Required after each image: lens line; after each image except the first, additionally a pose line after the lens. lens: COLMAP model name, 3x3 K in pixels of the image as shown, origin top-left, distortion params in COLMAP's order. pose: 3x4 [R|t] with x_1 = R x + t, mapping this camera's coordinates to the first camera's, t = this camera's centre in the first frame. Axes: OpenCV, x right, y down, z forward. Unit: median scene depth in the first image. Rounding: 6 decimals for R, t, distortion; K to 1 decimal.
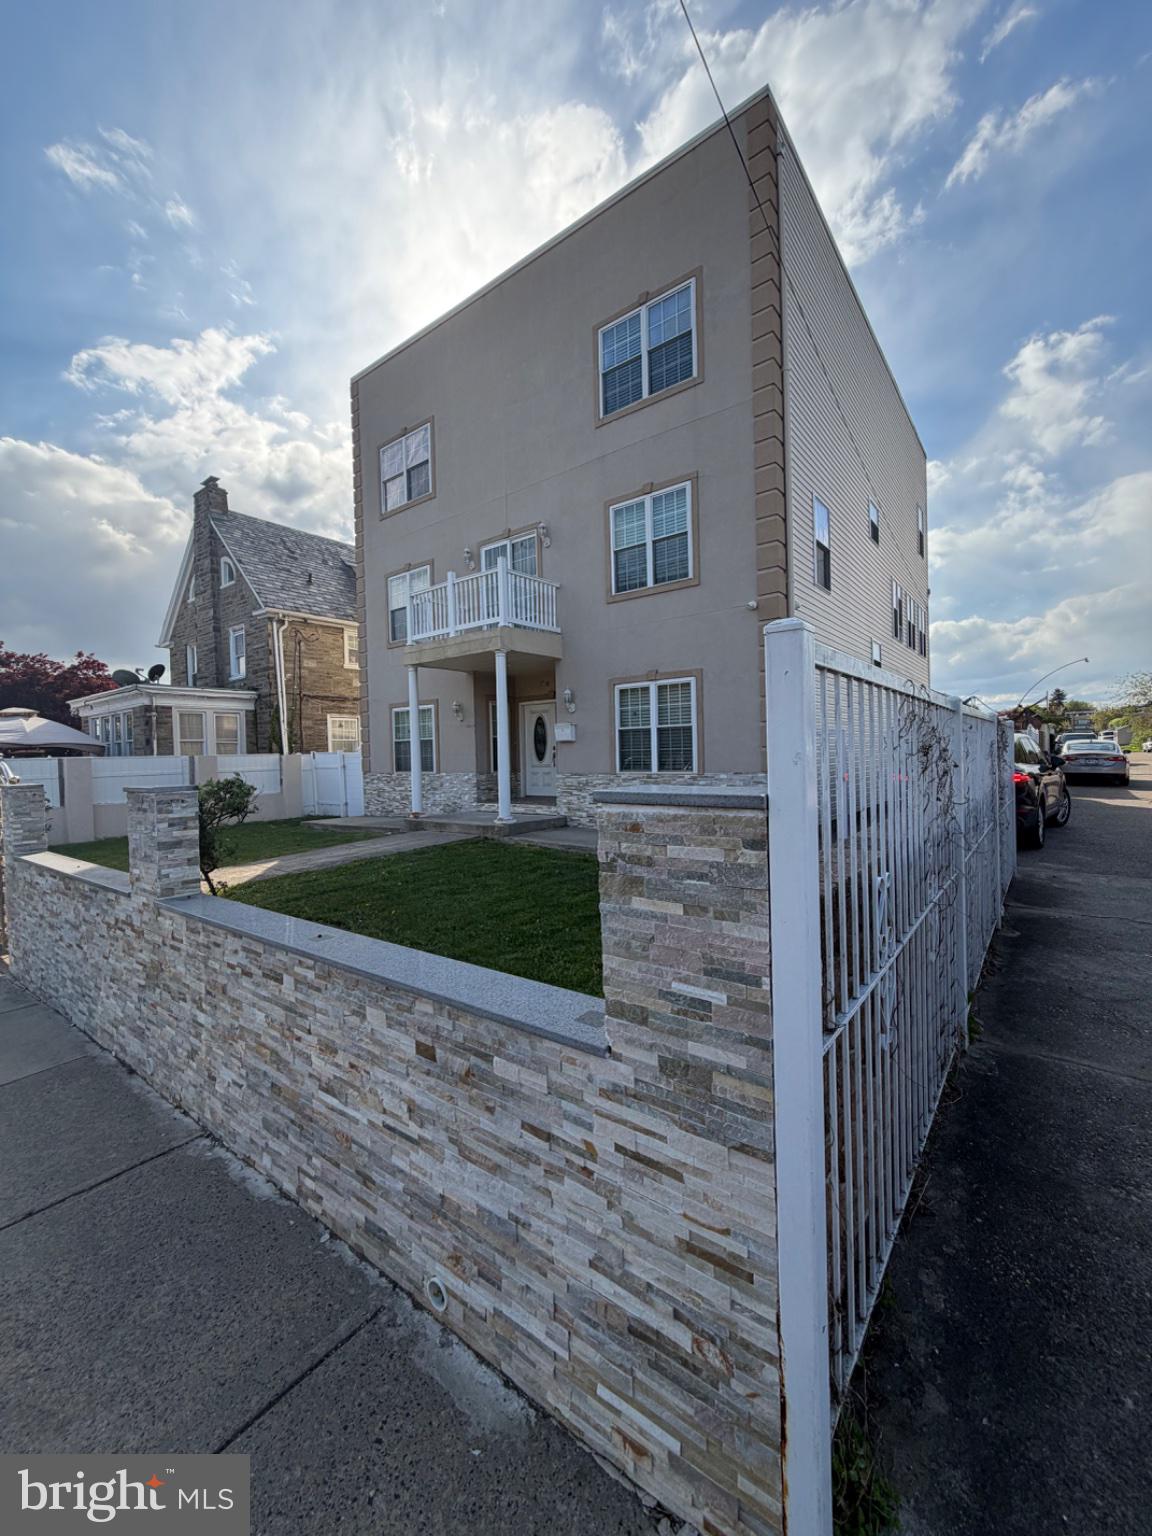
lens RADIAL K [[613.8, 0, 578.1], [0, 613.8, 759.0], [0, 0, 1]] dist [-0.002176, -0.000087]
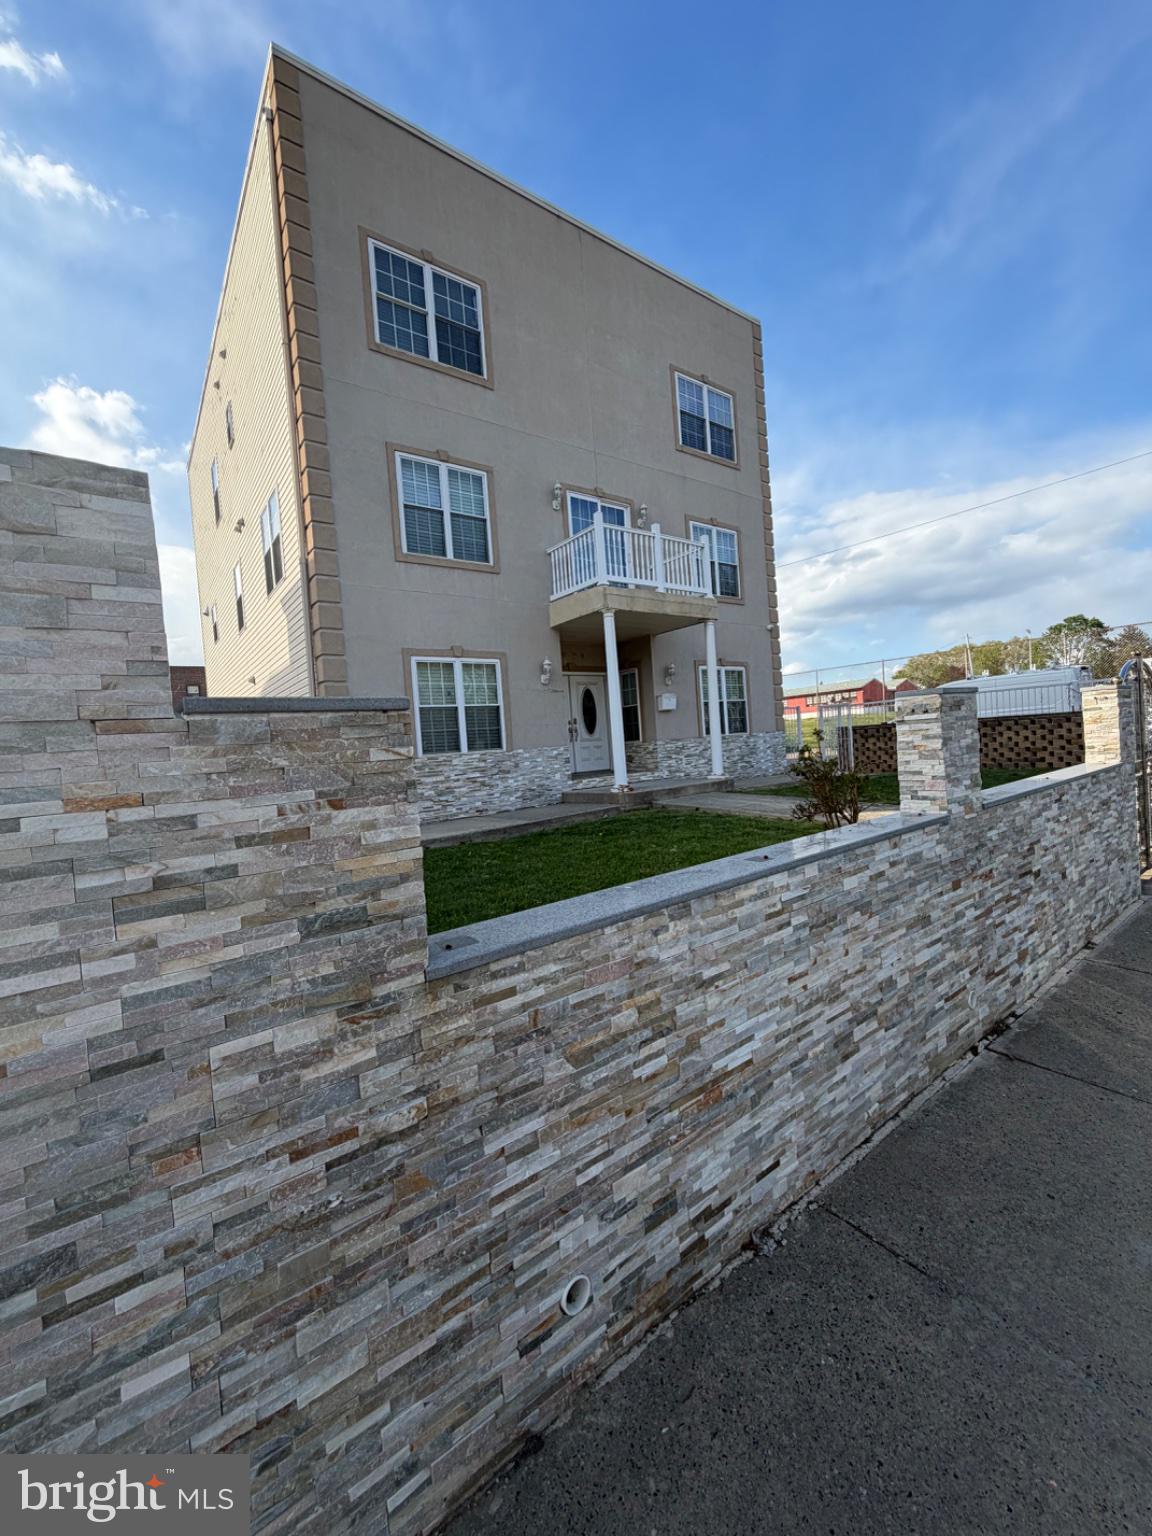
lens RADIAL K [[613.8, 0, 578.1], [0, 613.8, 759.0], [0, 0, 1]] dist [-0.002176, -0.000087]
pose [[0.271135, -0.014631, 0.962430, -1.184272], [0.072230, 0.997375, -0.005186, 0.055107], [-0.959827, 0.070923, 0.271480, 0.901570]]
